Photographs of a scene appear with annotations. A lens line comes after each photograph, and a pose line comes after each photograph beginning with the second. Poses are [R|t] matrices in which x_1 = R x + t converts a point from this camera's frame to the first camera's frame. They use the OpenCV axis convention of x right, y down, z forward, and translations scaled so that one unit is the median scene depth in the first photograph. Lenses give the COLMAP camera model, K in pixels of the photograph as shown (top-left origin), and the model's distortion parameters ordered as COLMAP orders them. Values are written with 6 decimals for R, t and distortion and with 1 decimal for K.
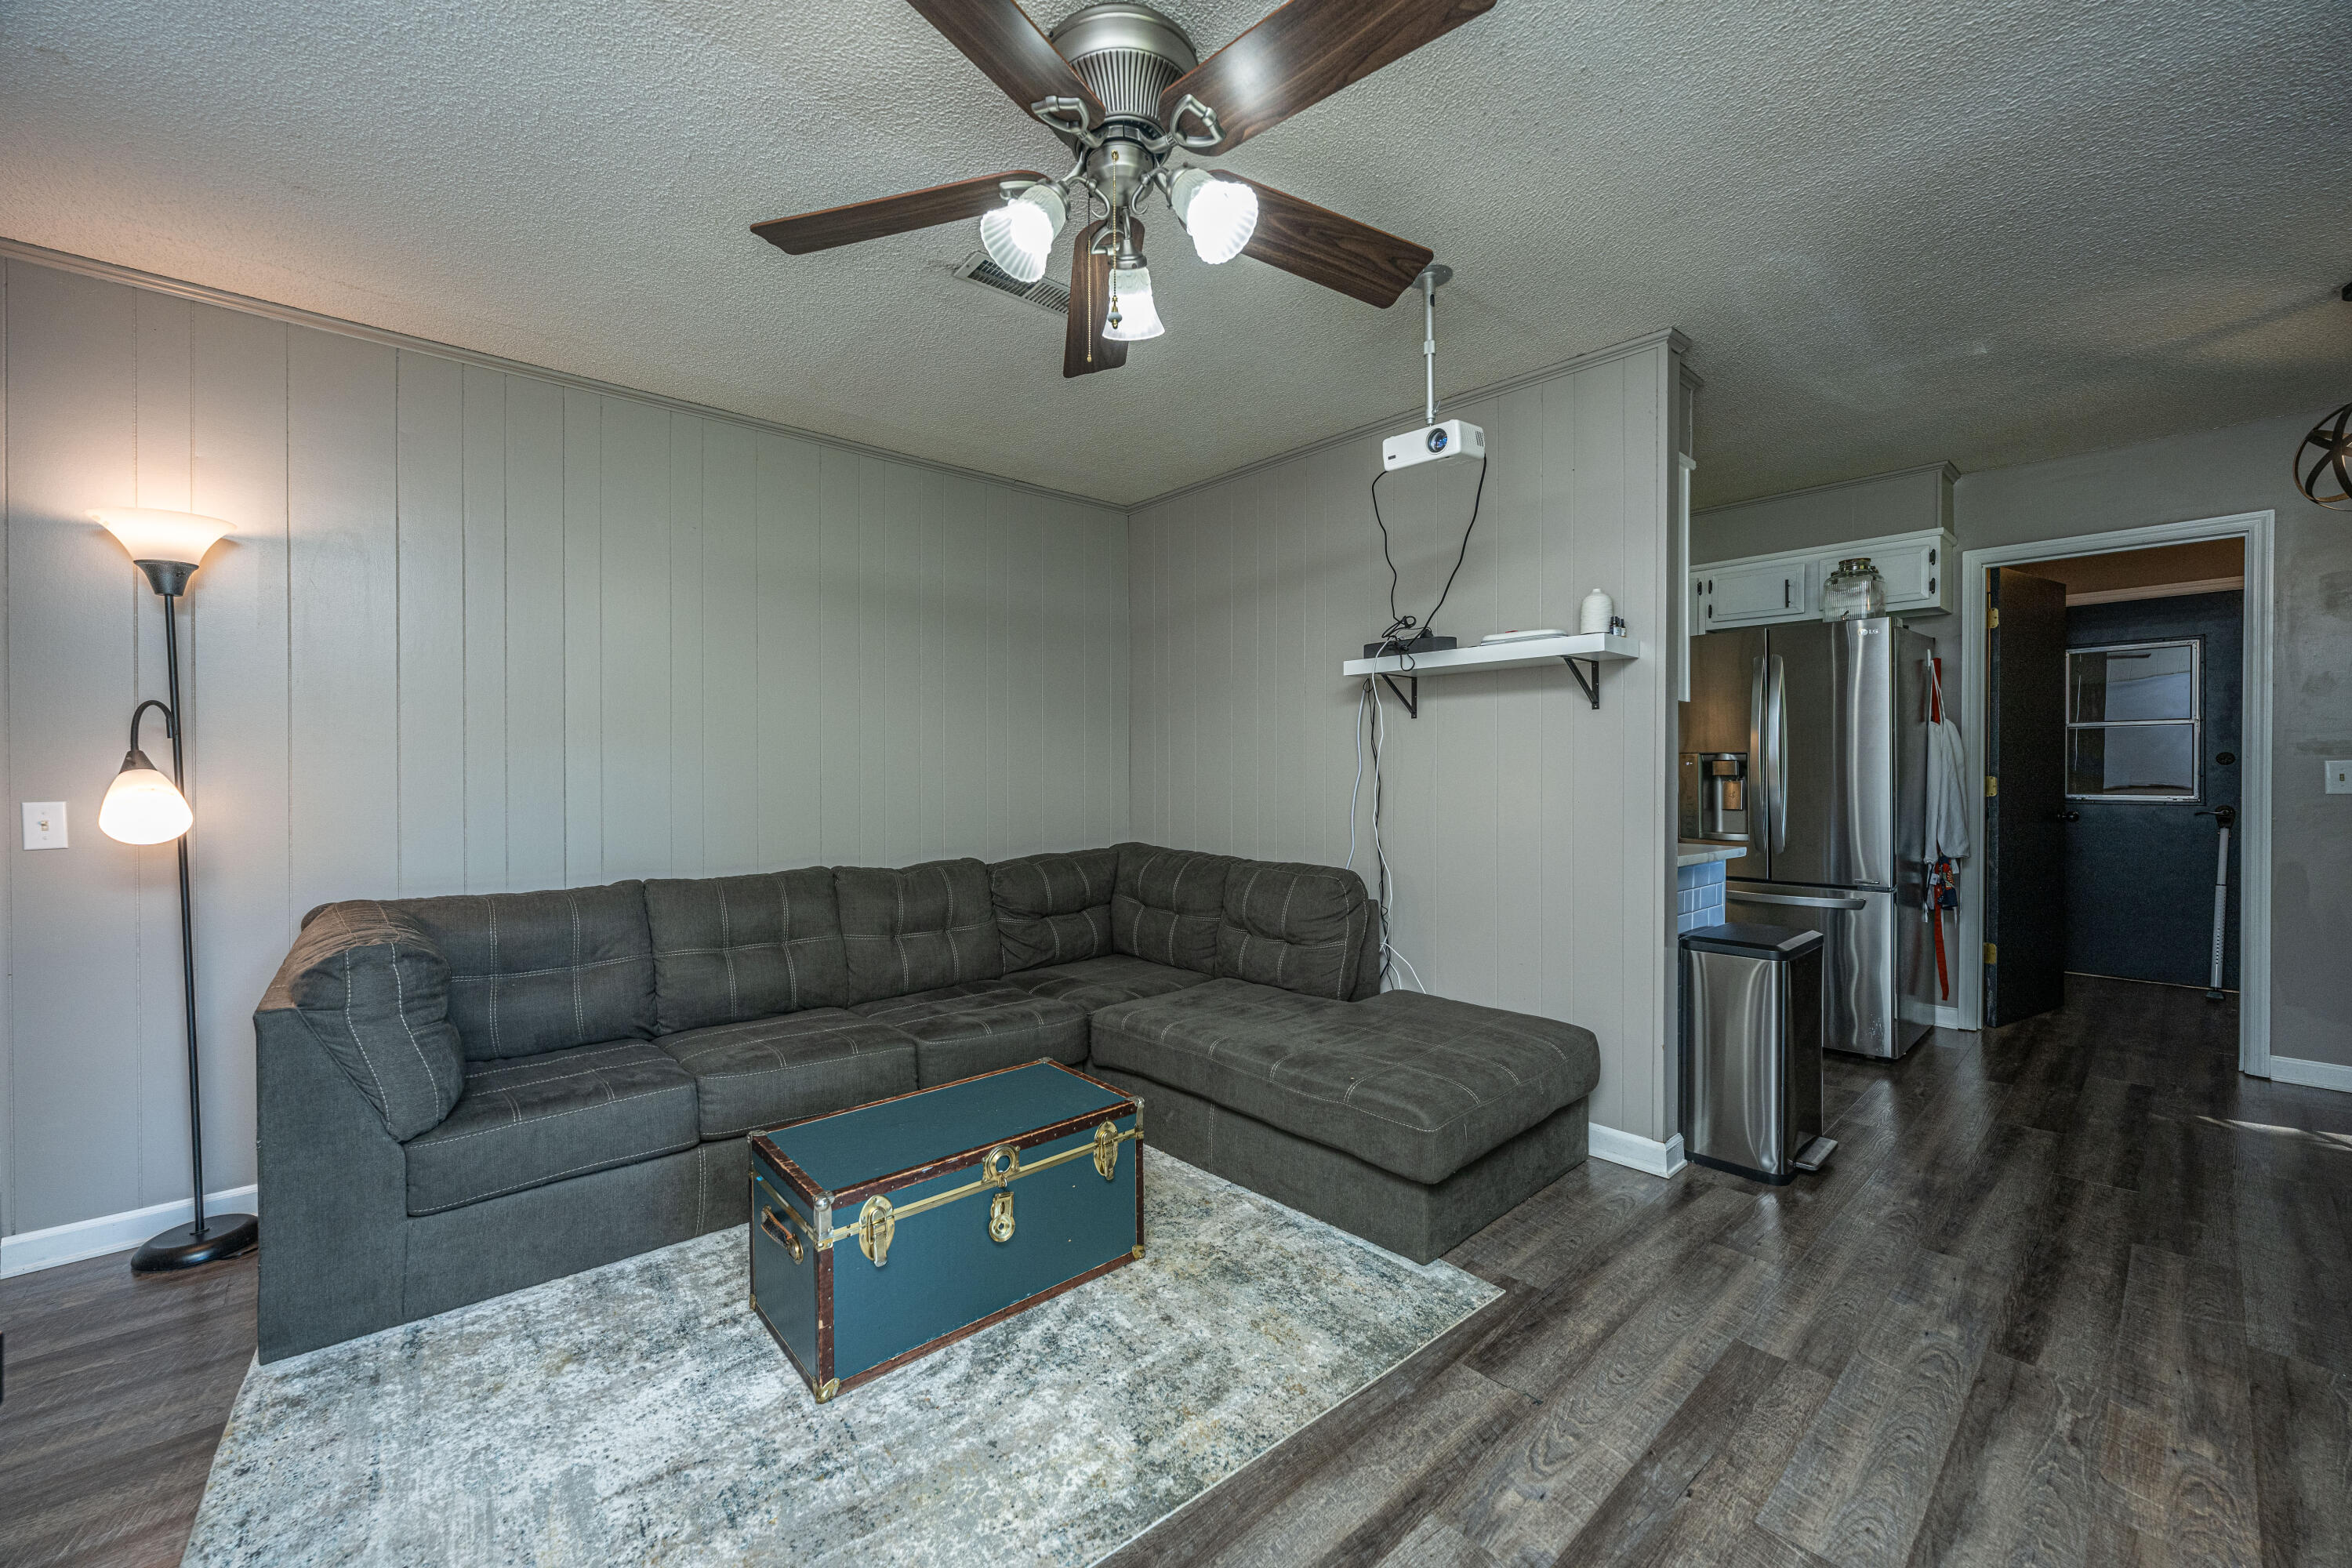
lens RADIAL K [[955.5, 0, 1180.2], [0, 955.5, 771.4], [0, 0, 1]] dist [-0.002505, 0.000374]
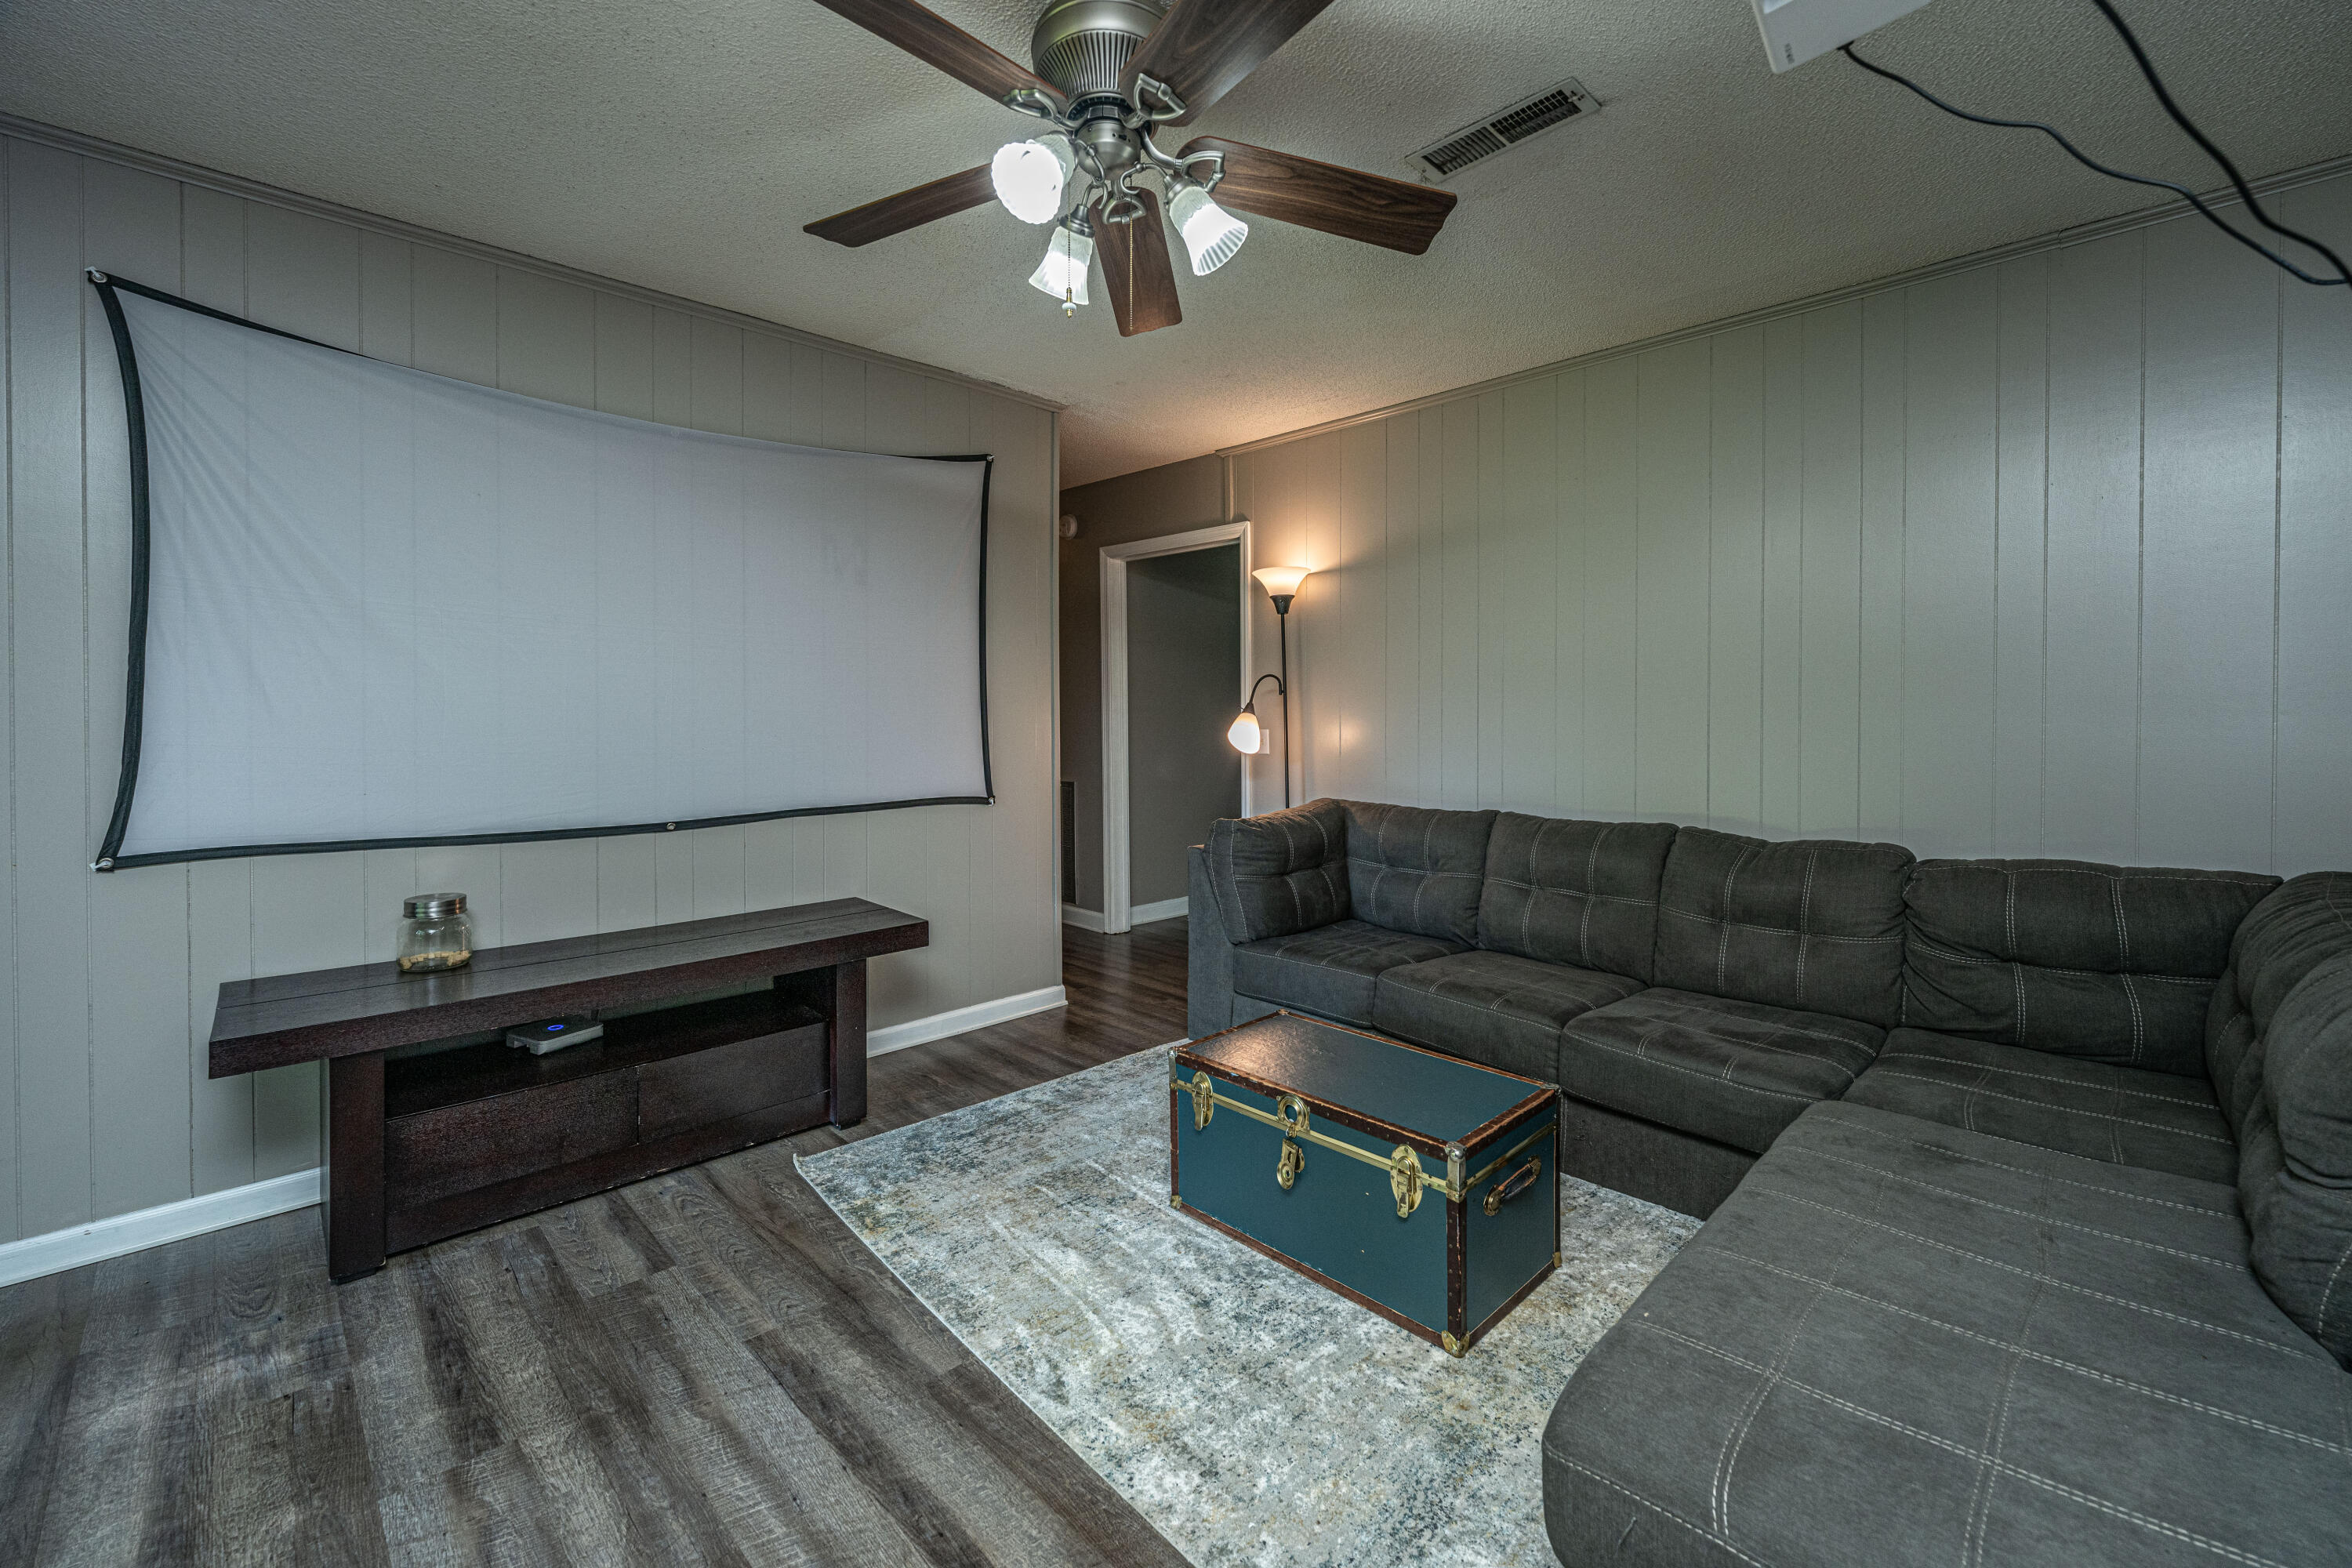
lens RADIAL K [[955.5, 0, 1177.5], [0, 955.5, 726.2], [0, 0, 1]] dist [-0.002505, 0.000374]
pose [[0.046543, 0.018763, -0.998740, 0.703614], [-0.000123, 0.999824, 0.018778, -0.010694], [0.998916, -0.000751, 0.046537, 0.737745]]
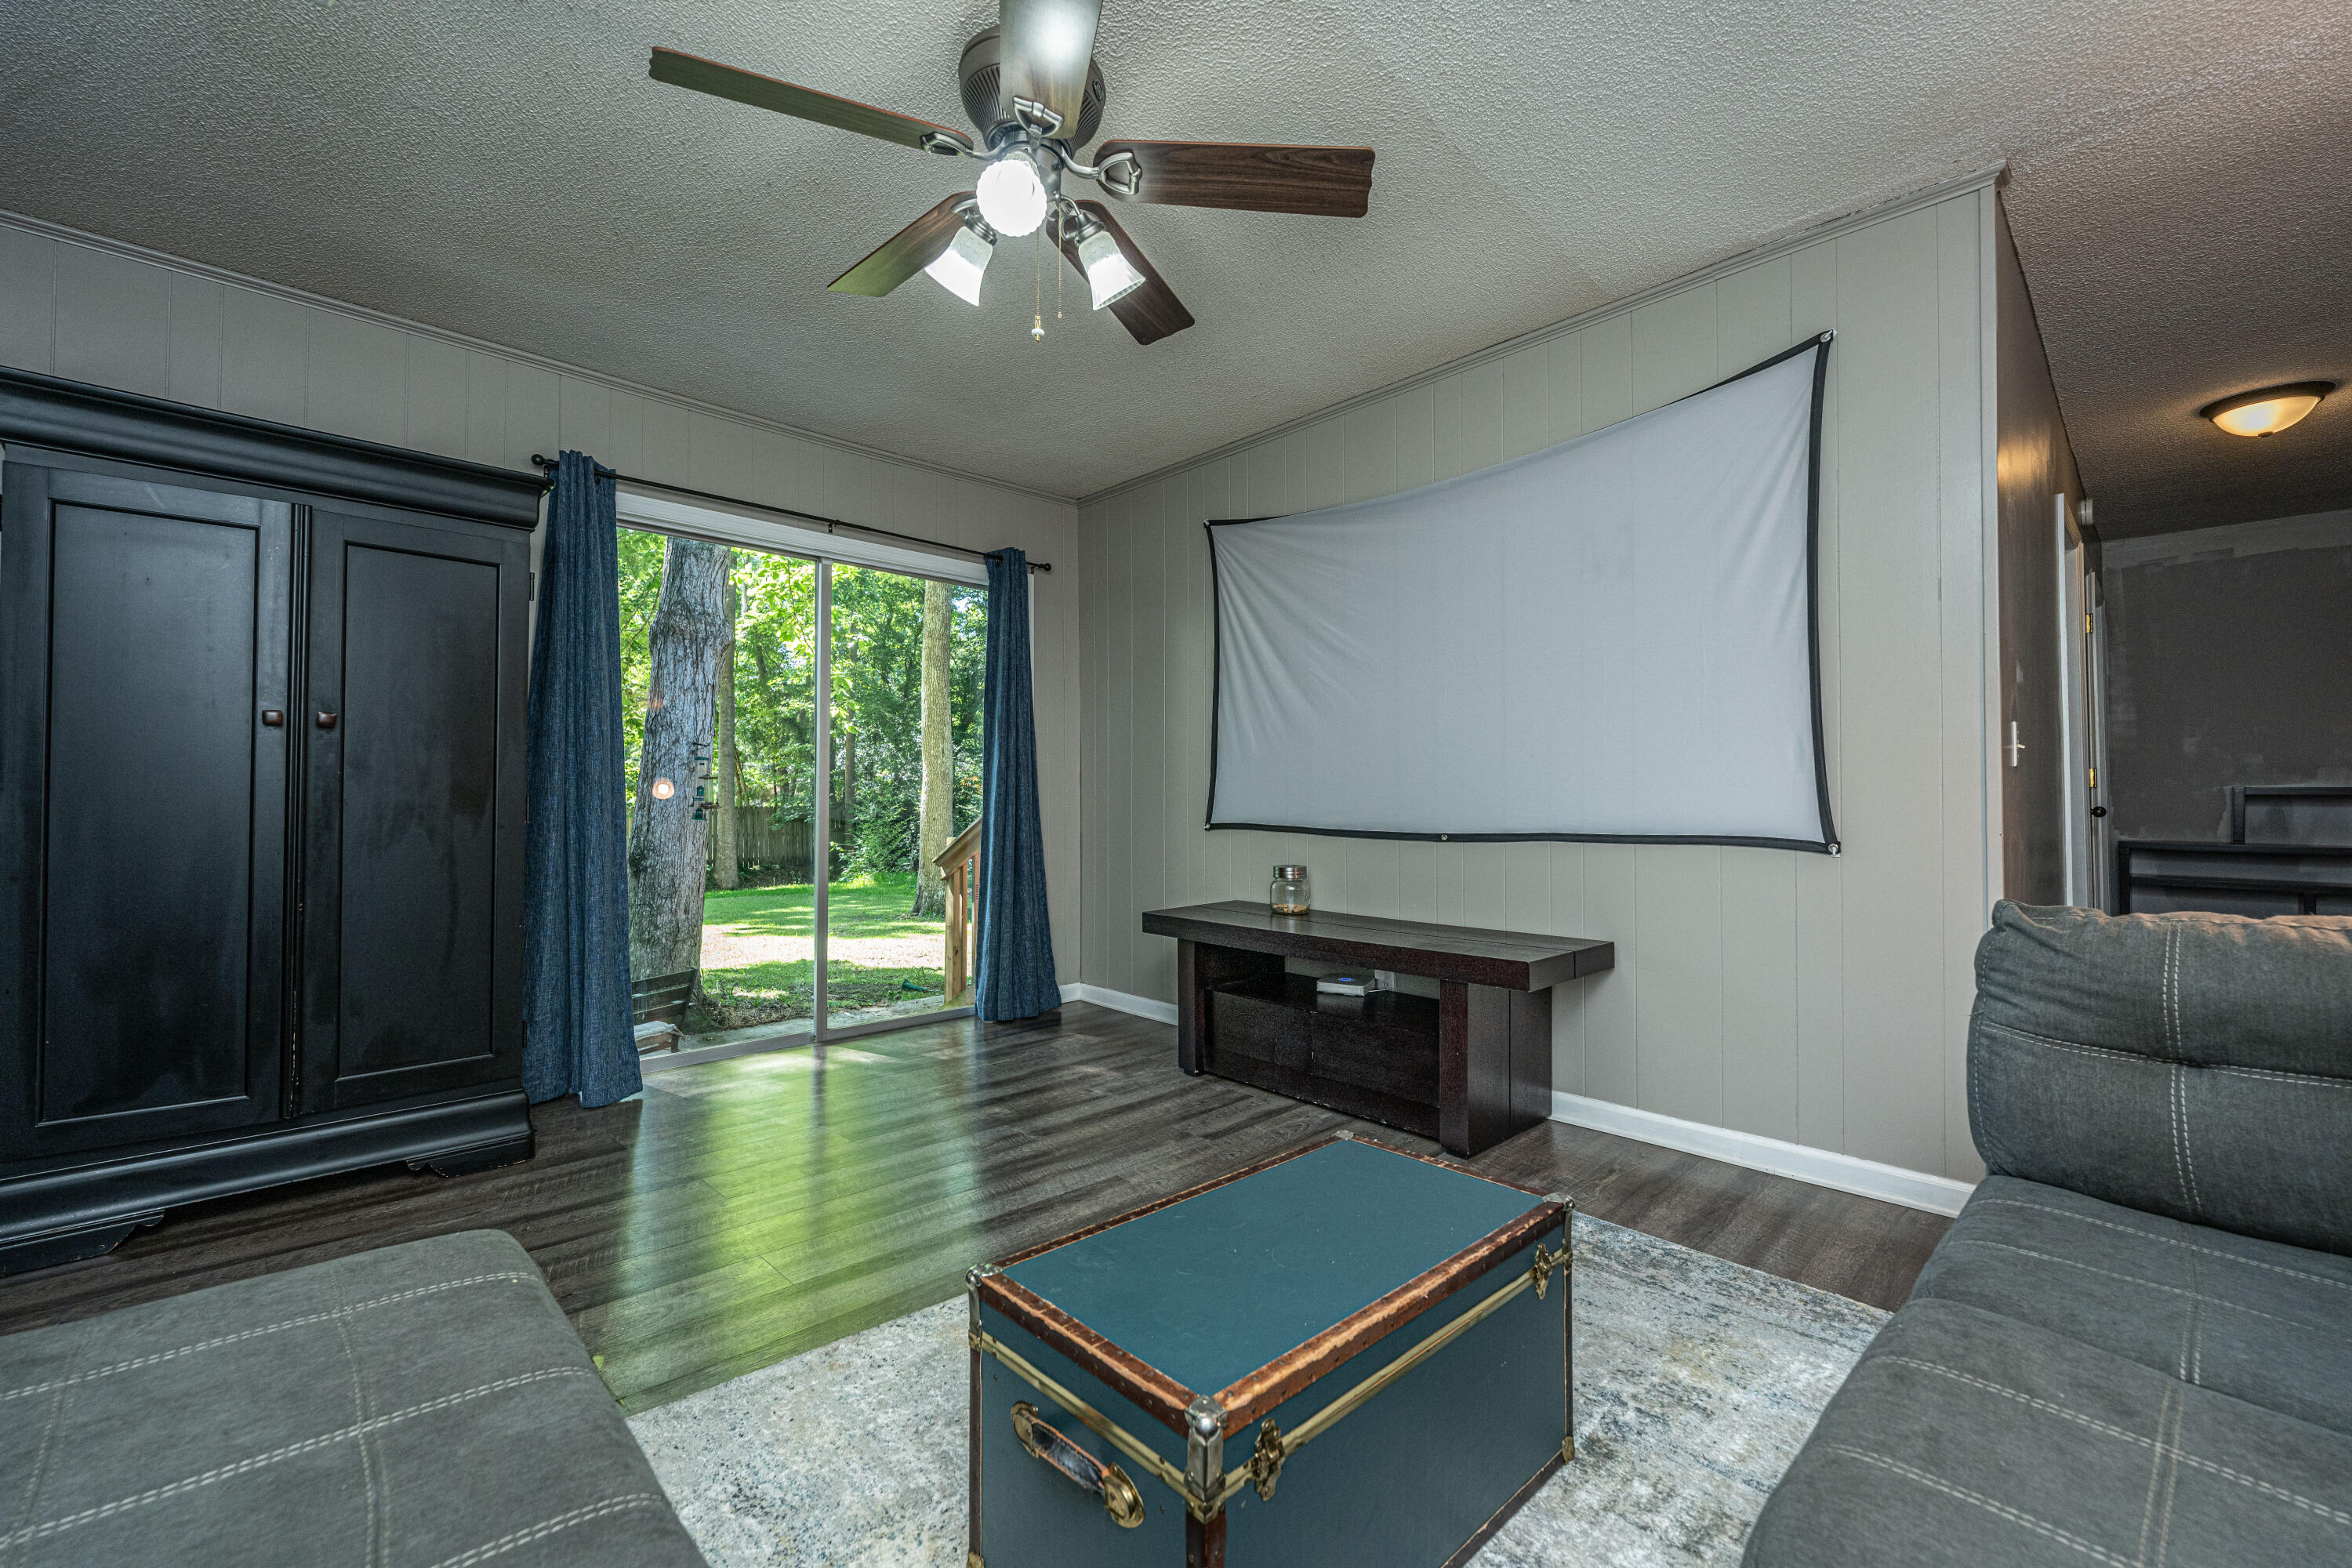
lens RADIAL K [[955.5, 0, 1178.9], [0, 955.5, 796.9], [0, 0, 1]] dist [-0.002505, 0.000374]
pose [[-0.998658, 0.002872, -0.051713, -0.124326], [0.002759, 0.999994, 0.002262, 0.080853], [0.051719, 0.002116, -0.998659, 1.522835]]
